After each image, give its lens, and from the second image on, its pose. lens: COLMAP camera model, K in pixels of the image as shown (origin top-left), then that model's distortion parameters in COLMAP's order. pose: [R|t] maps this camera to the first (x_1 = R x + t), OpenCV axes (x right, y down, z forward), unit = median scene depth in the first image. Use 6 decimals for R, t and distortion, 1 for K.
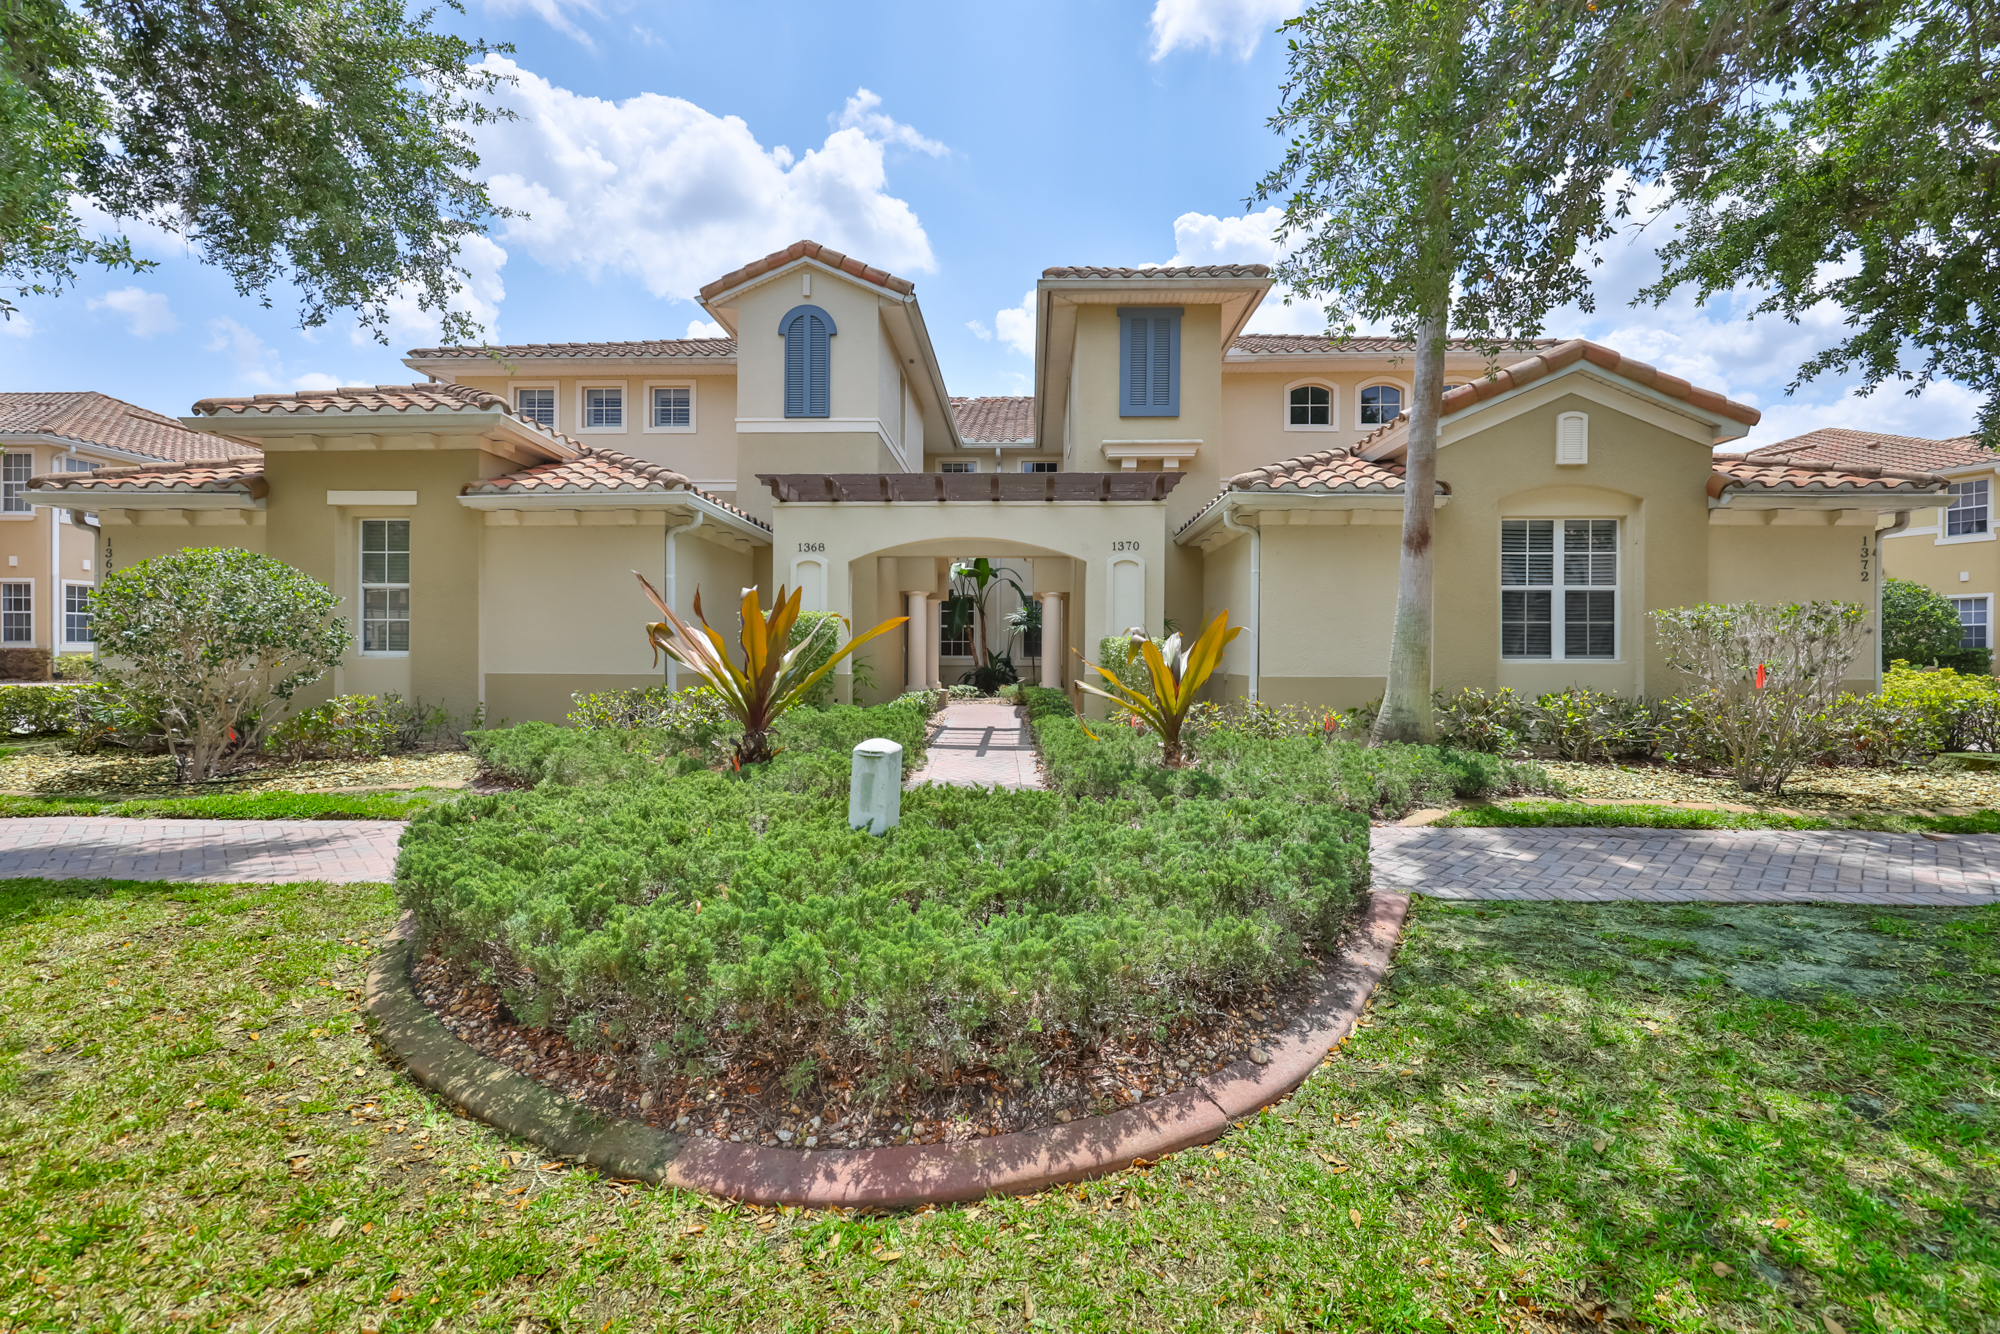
lens RADIAL K [[839.0, 0, 994.9], [0, 839.0, 661.4], [0, 0, 1]] dist [0.002267, 0.000571]
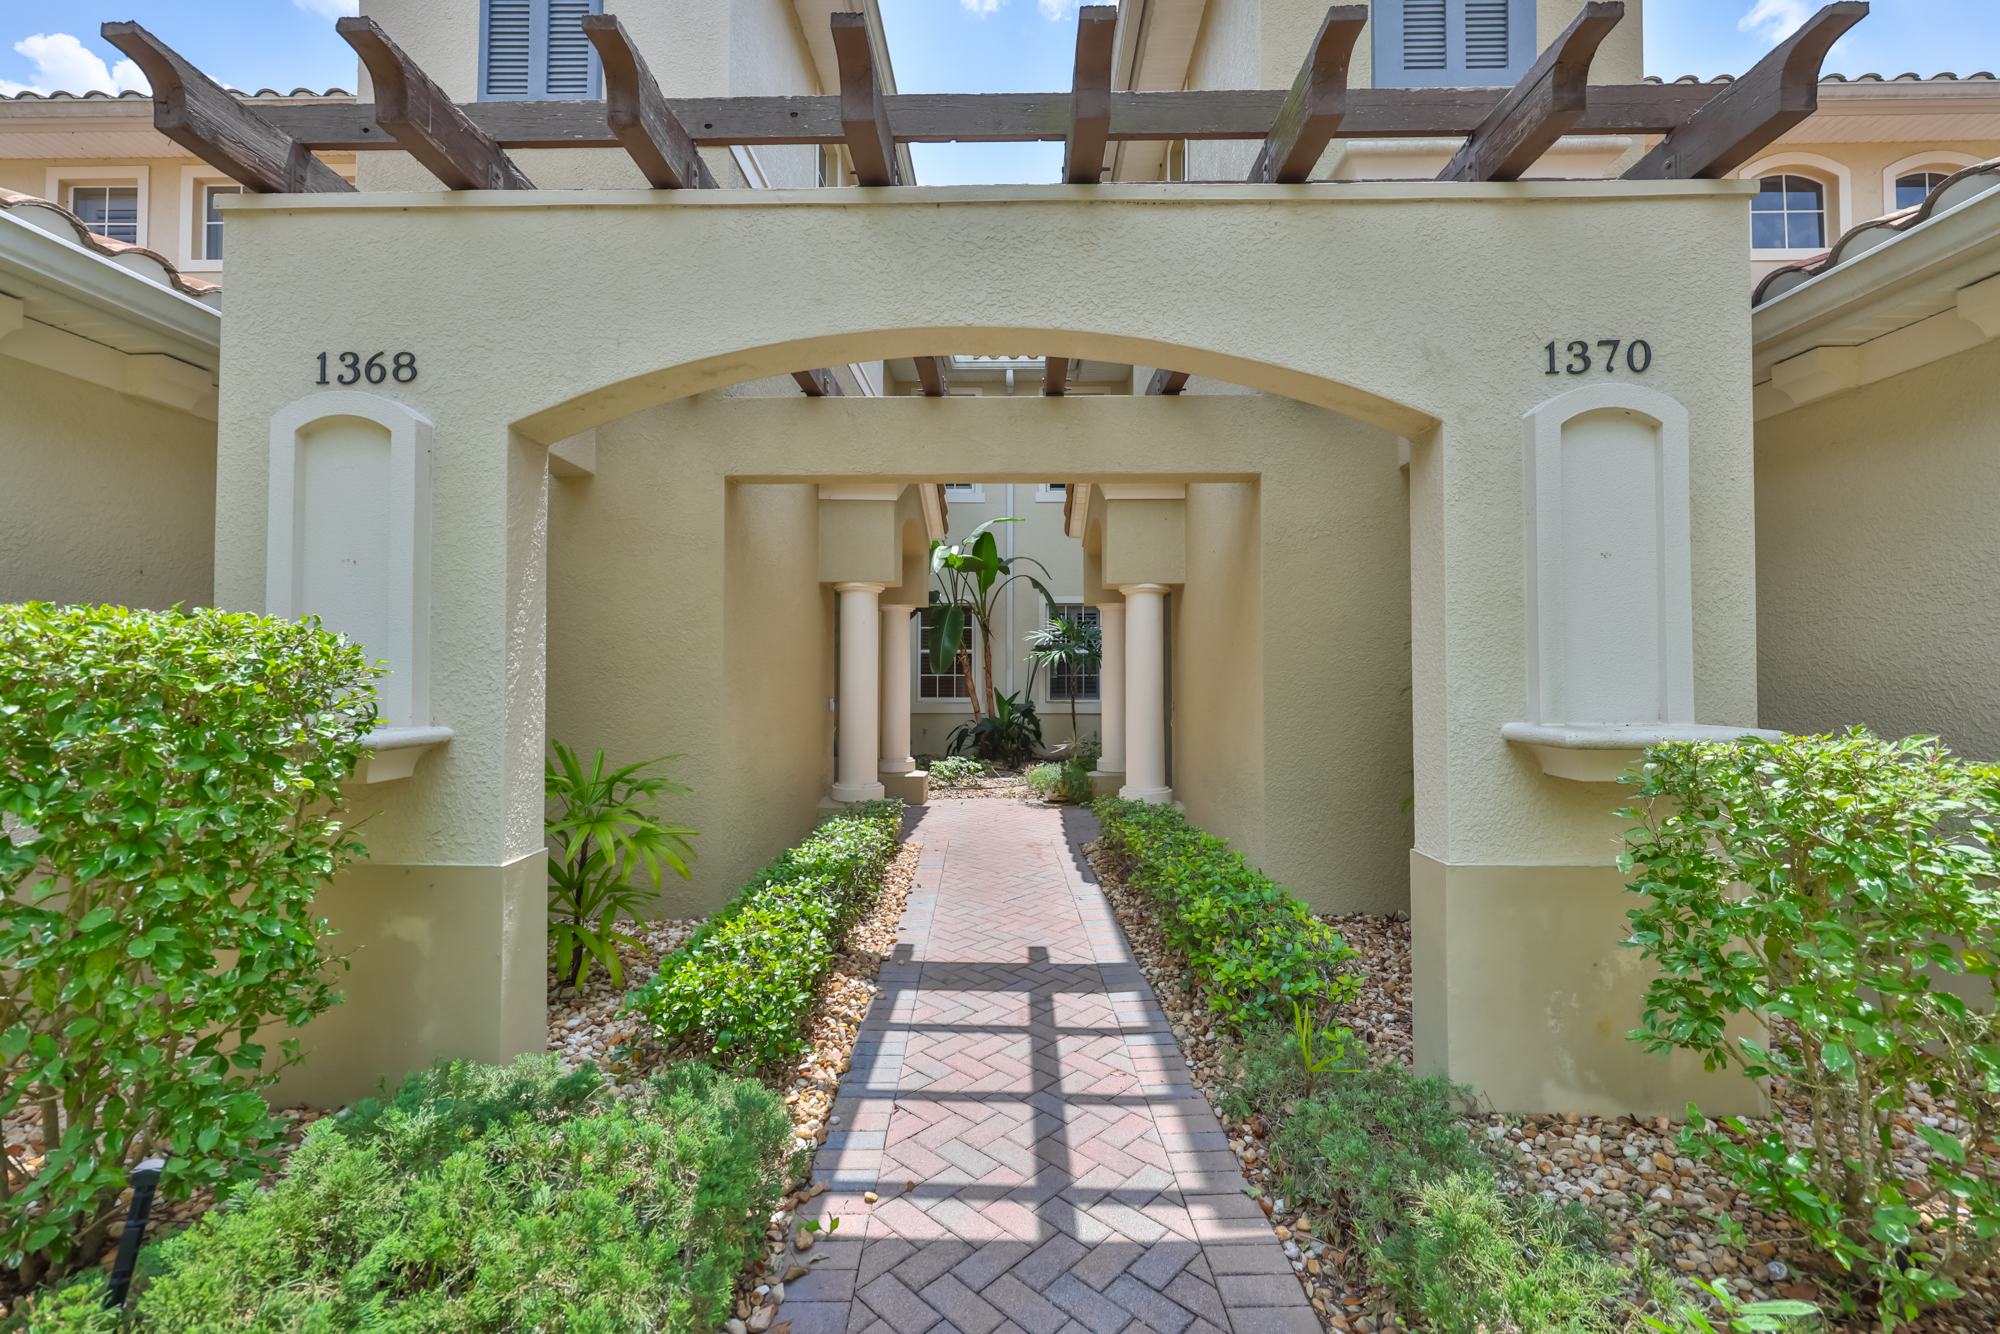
lens RADIAL K [[839.0, 0, 1006.3], [0, 839.0, 663.8], [0, 0, 1]] dist [0.002267, 0.000571]
pose [[0.999731, -0.001662, 0.023119, -0.031721], [0.002143, 0.999782, -0.020780, -0.045195], [-0.023080, 0.020824, 0.999517, 0.846936]]
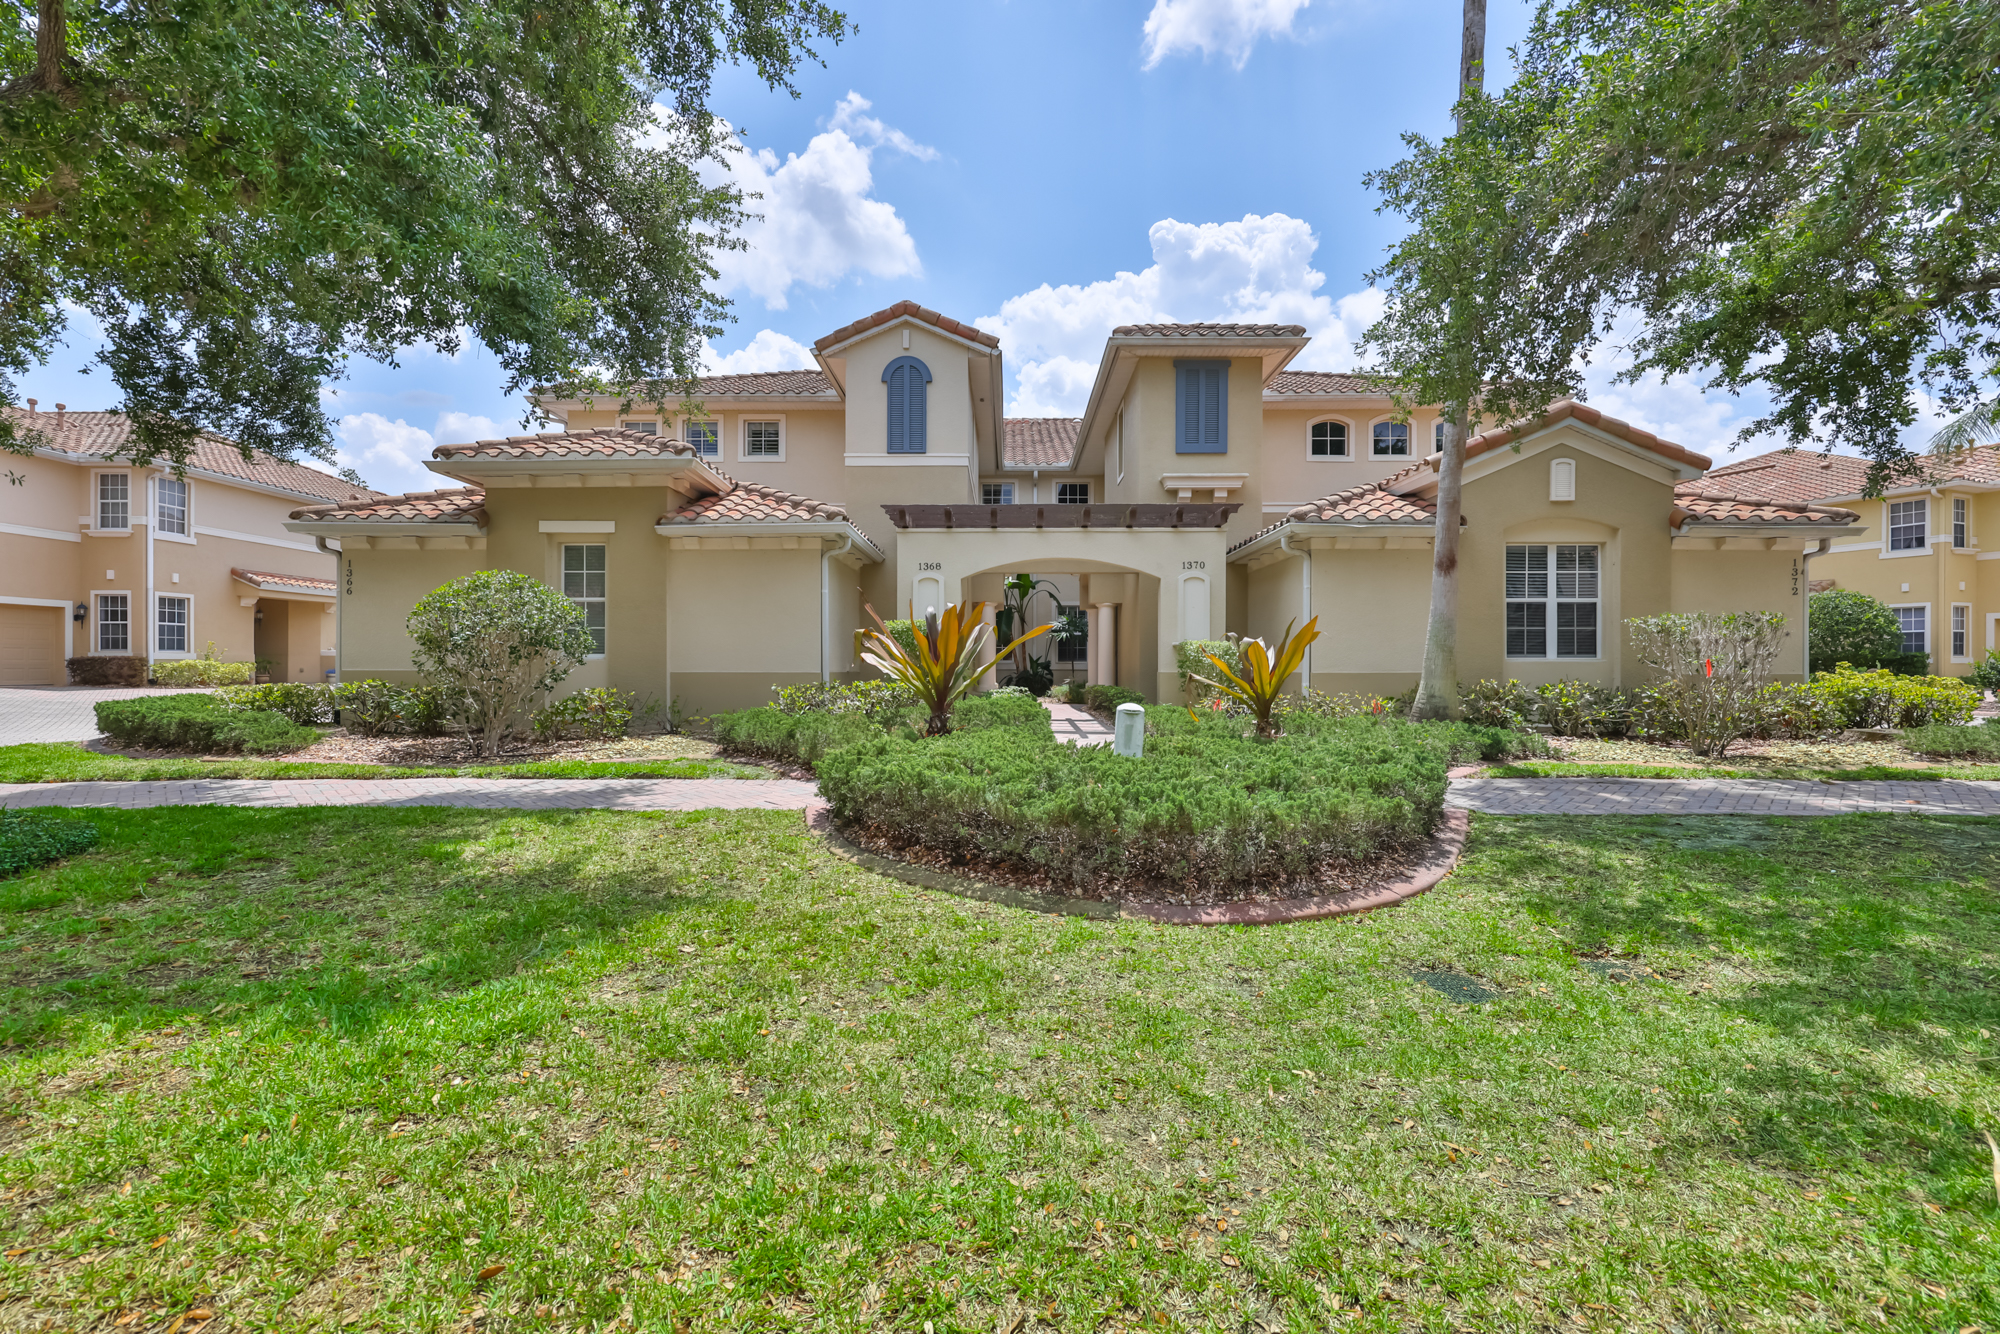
lens RADIAL K [[839.0, 0, 990.7], [0, 839.0, 671.3], [0, 0, 1]] dist [0.002267, 0.000571]
pose [[0.999849, -0.002534, 0.017199, -0.168316], [0.002512, 0.999996, 0.001316, 0.012576], [-0.017202, -0.001273, 0.999851, -0.211412]]
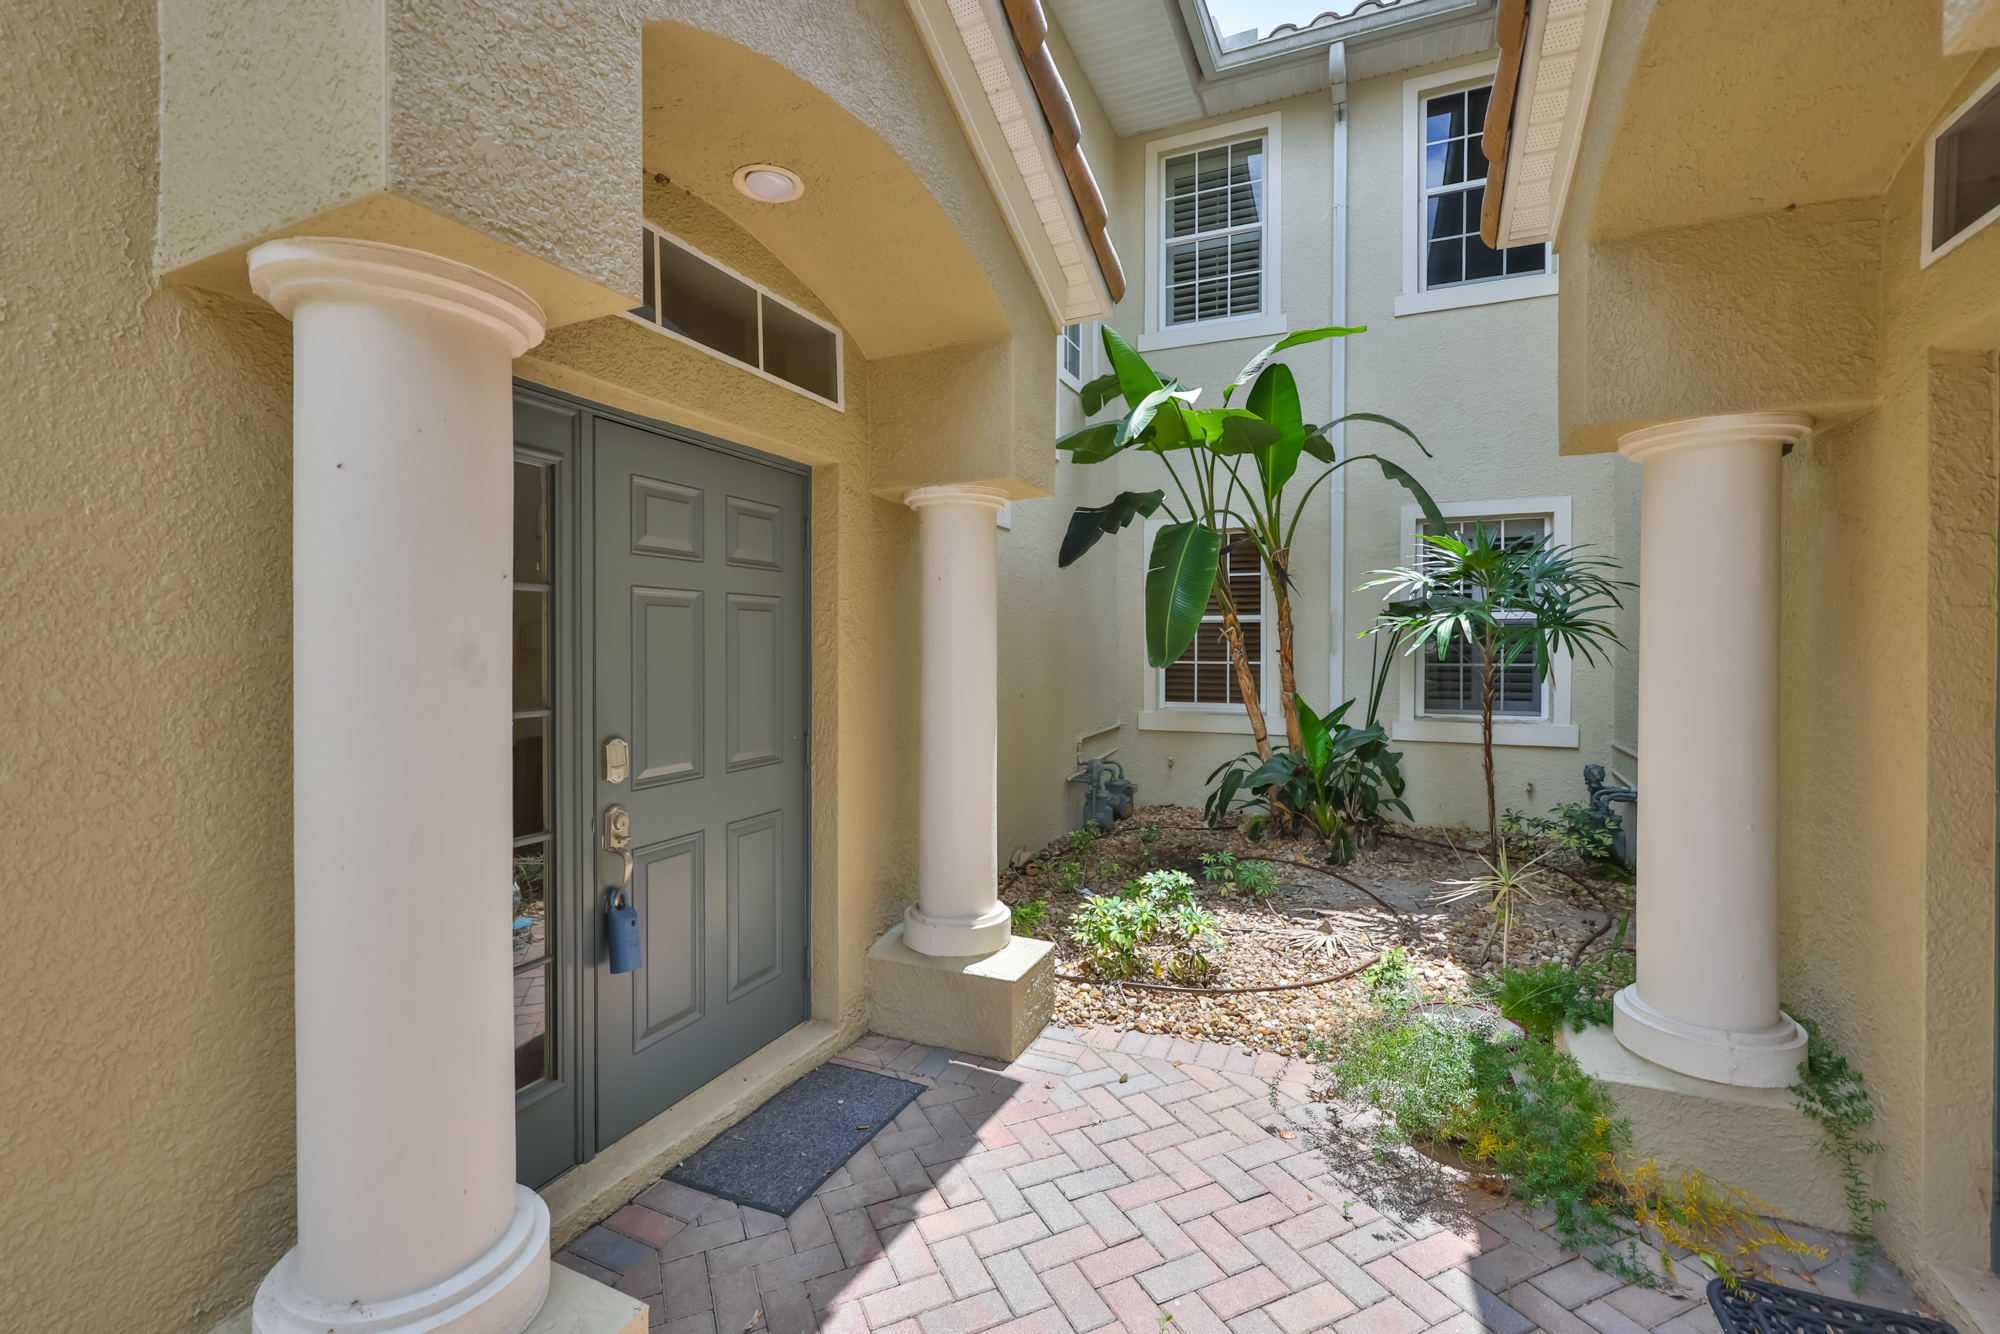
lens RADIAL K [[839.0, 0, 985.5], [0, 839.0, 652.7], [0, 0, 1]] dist [0.002267, 0.000571]
pose [[0.917855, 0.001437, -0.396914, 0.018268], [-0.000702, 0.999998, 0.001996, -0.067378], [0.396916, -0.001554, 0.917854, 1.504743]]
